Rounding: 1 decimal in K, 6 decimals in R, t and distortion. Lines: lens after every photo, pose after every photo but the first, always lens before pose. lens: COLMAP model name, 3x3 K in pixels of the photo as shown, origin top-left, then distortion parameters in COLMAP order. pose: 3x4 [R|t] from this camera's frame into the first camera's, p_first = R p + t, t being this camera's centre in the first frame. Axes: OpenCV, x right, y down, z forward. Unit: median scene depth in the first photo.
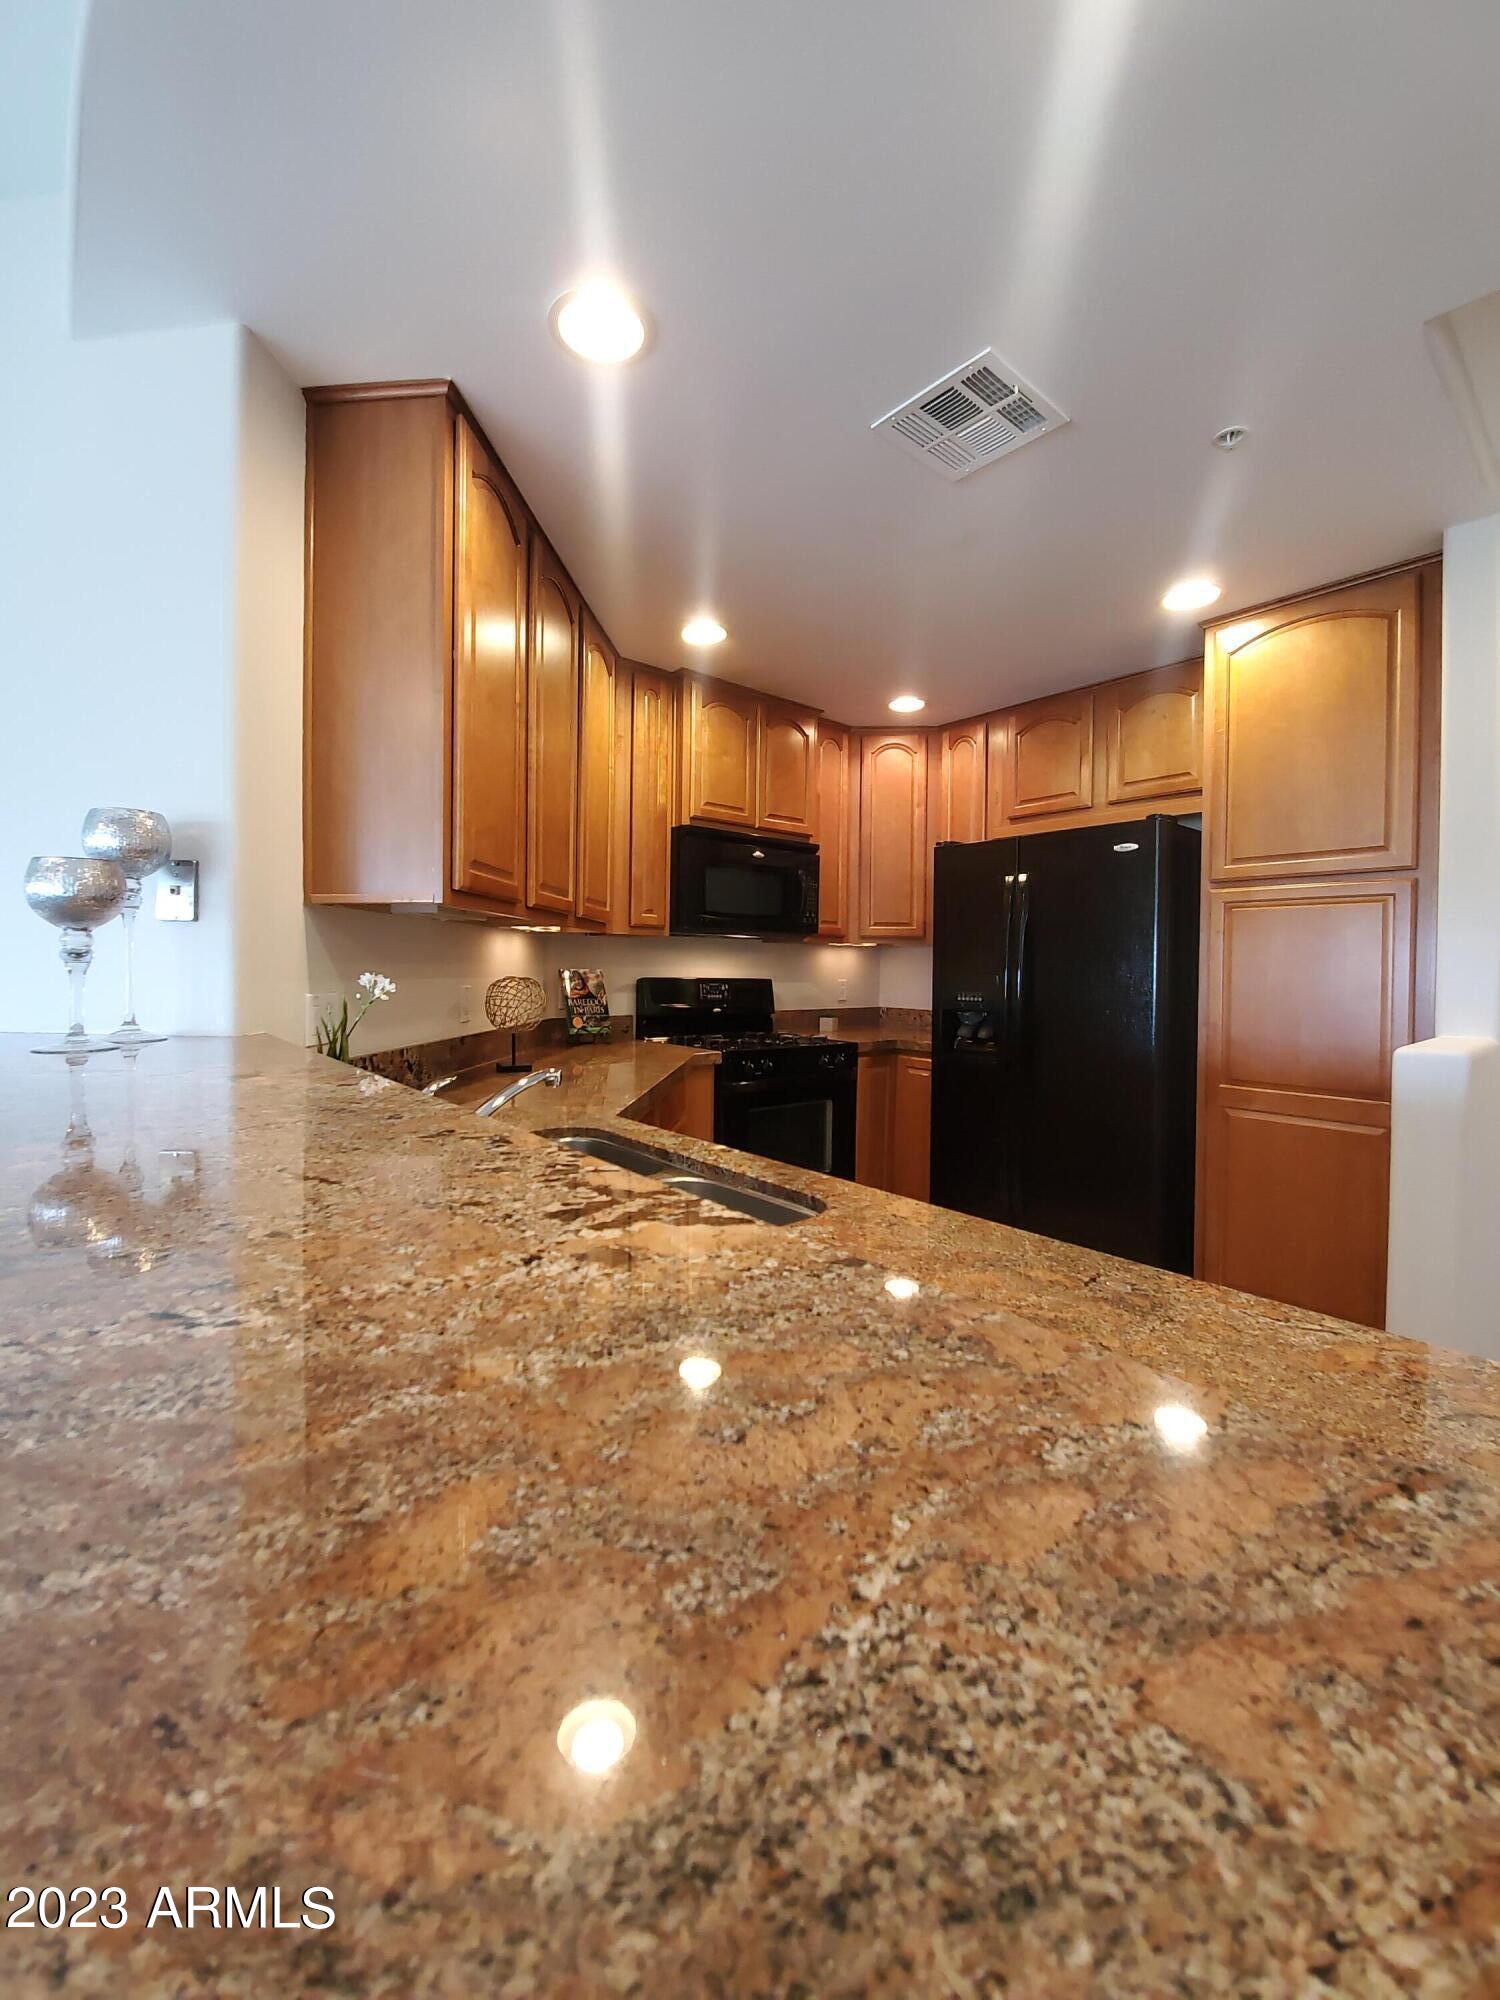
lens RADIAL K [[801.2, 0, 745.6], [0, 801.2, 979.6], [0, 0, 1]] dist [0.003218, -0.003034]
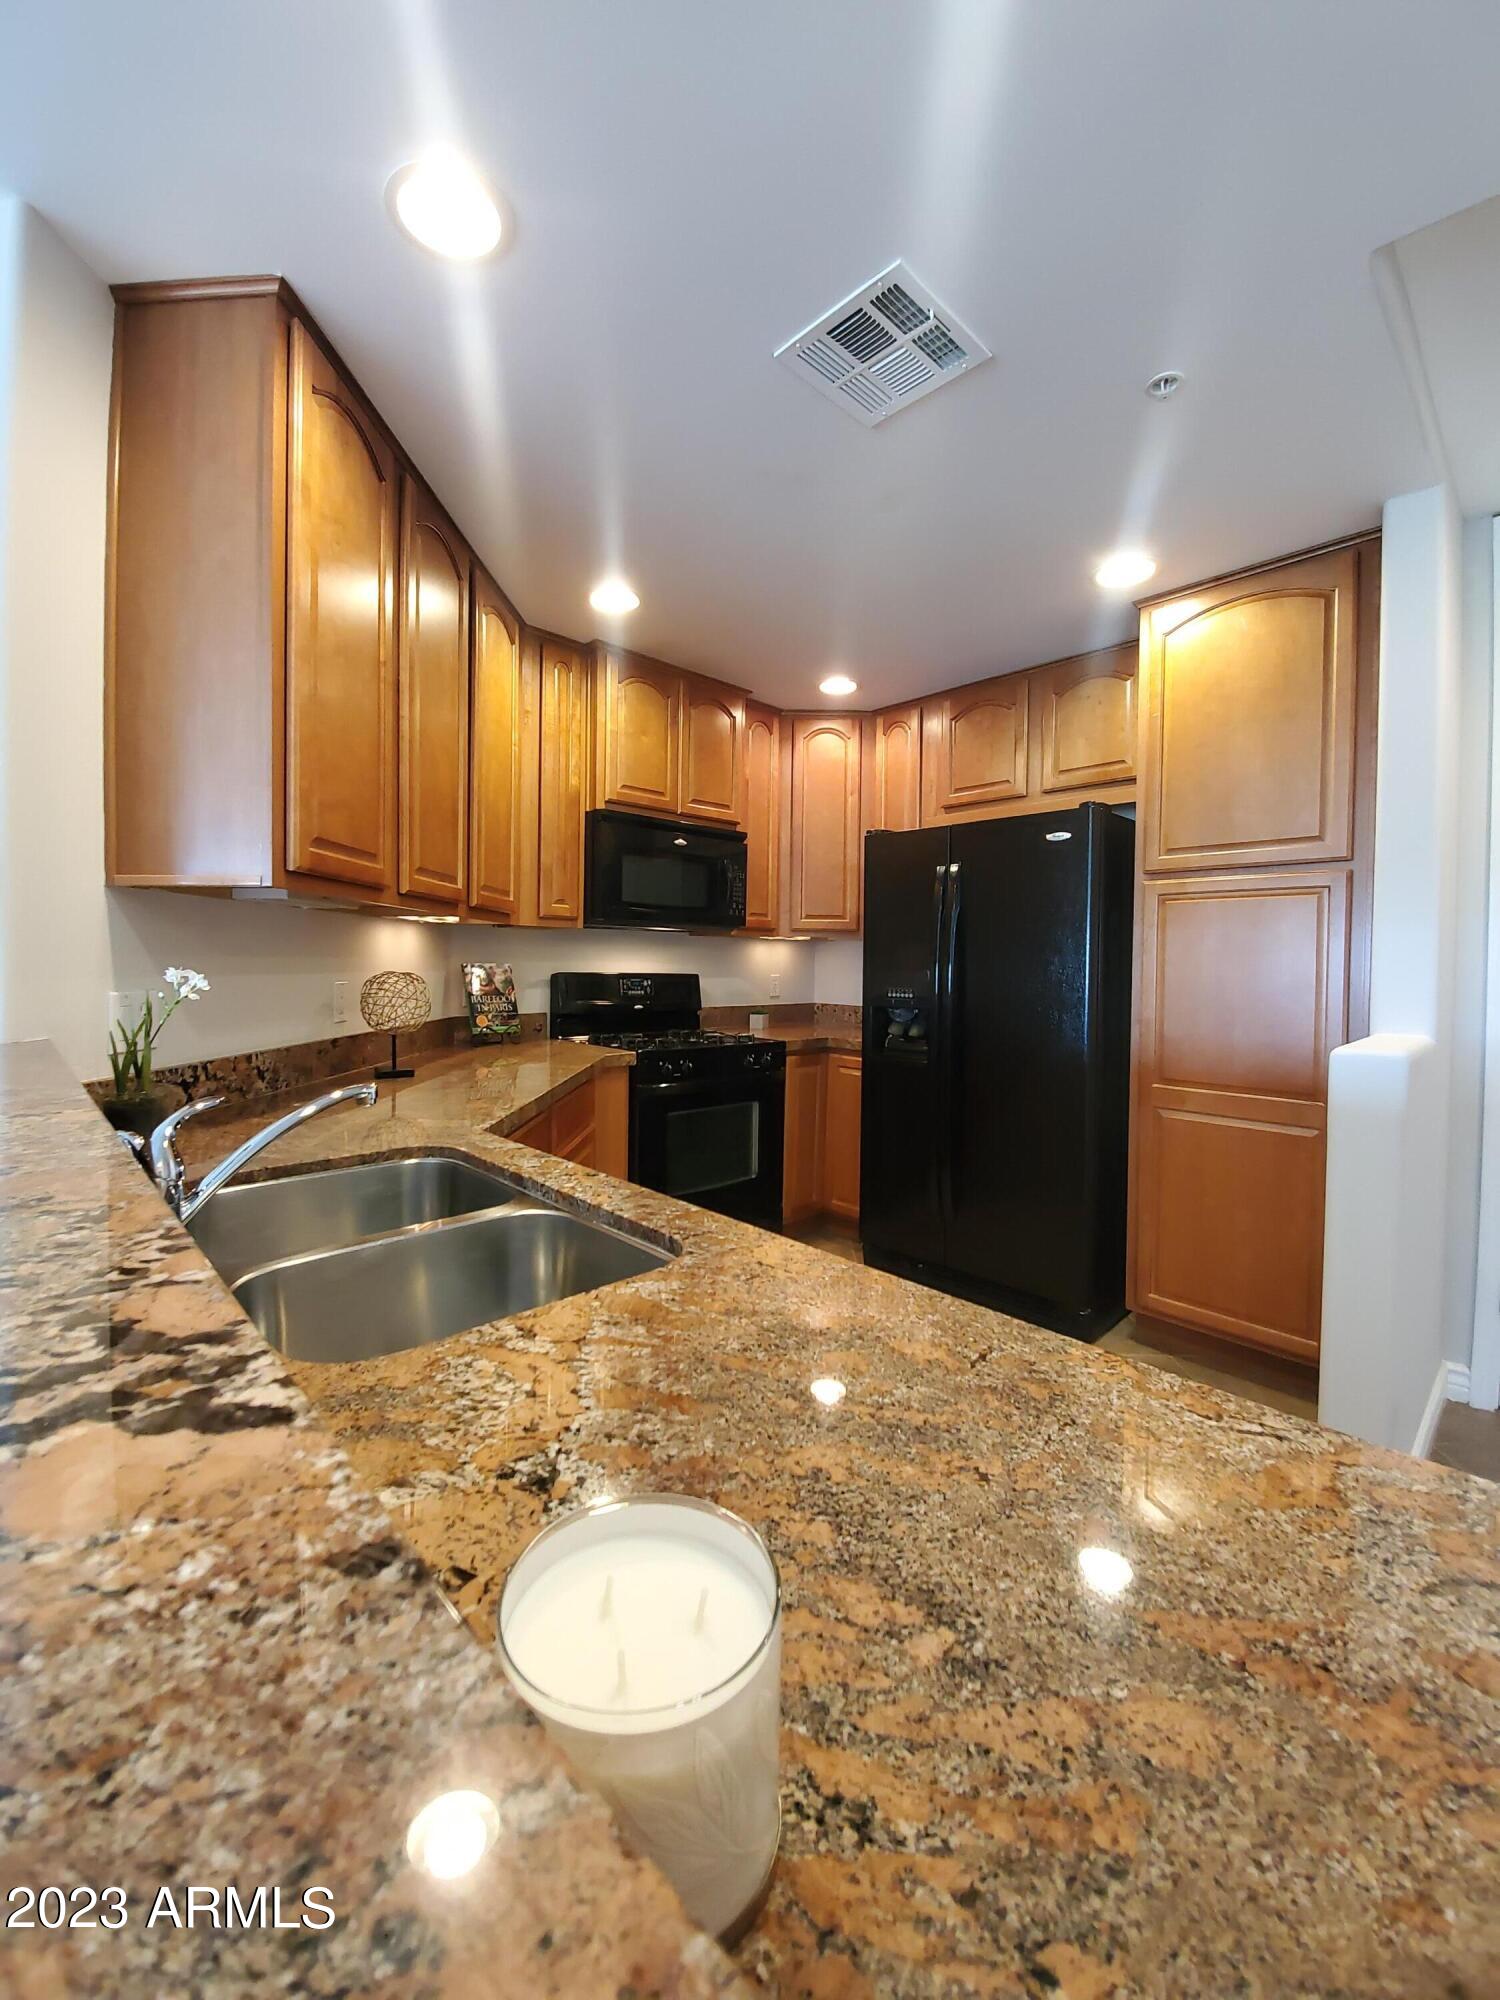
lens RADIAL K [[801.2, 0, 746.2], [0, 801.2, 979.3], [0, 0, 1]] dist [0.003218, -0.003034]
pose [[0.998276, 0.000377, 0.058694, 0.058580], [-0.000745, 0.999980, 0.006241, -0.001234], [-0.058691, -0.006274, 0.998256, 0.085968]]
